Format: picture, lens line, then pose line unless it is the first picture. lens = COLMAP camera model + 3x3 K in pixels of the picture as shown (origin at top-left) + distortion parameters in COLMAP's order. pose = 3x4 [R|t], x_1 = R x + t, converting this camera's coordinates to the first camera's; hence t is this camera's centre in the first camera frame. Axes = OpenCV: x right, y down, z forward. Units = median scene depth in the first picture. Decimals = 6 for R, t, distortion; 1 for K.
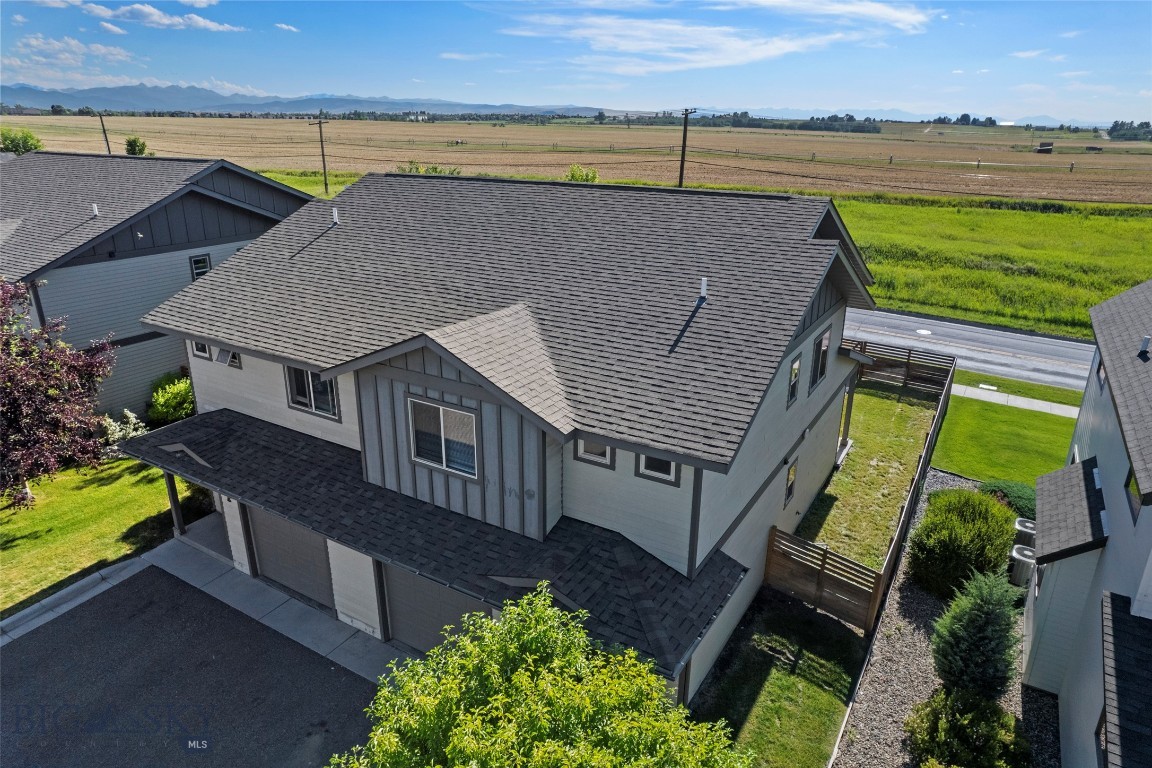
lens RADIAL K [[738.1, 0, 576.8], [0, 738.1, 385.5], [0, 0, 1]] dist [-0.061690, 0.041039]
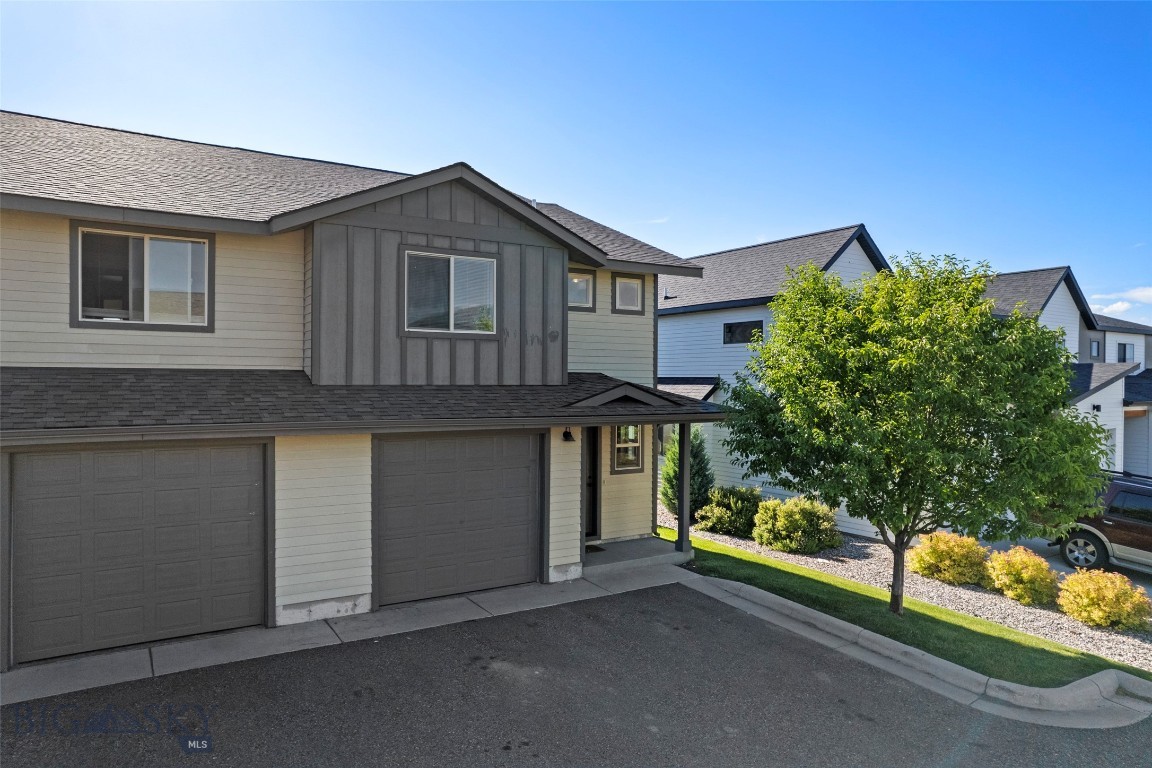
lens RADIAL K [[738.1, 0, 576.6], [0, 738.1, 385.2], [0, 0, 1]] dist [-0.061690, 0.041039]
pose [[0.439984, -0.012907, 0.897913, -0.905415], [0.297742, 0.945434, -0.132306, 0.334037], [-0.847210, 0.325559, 0.419818, 0.535858]]
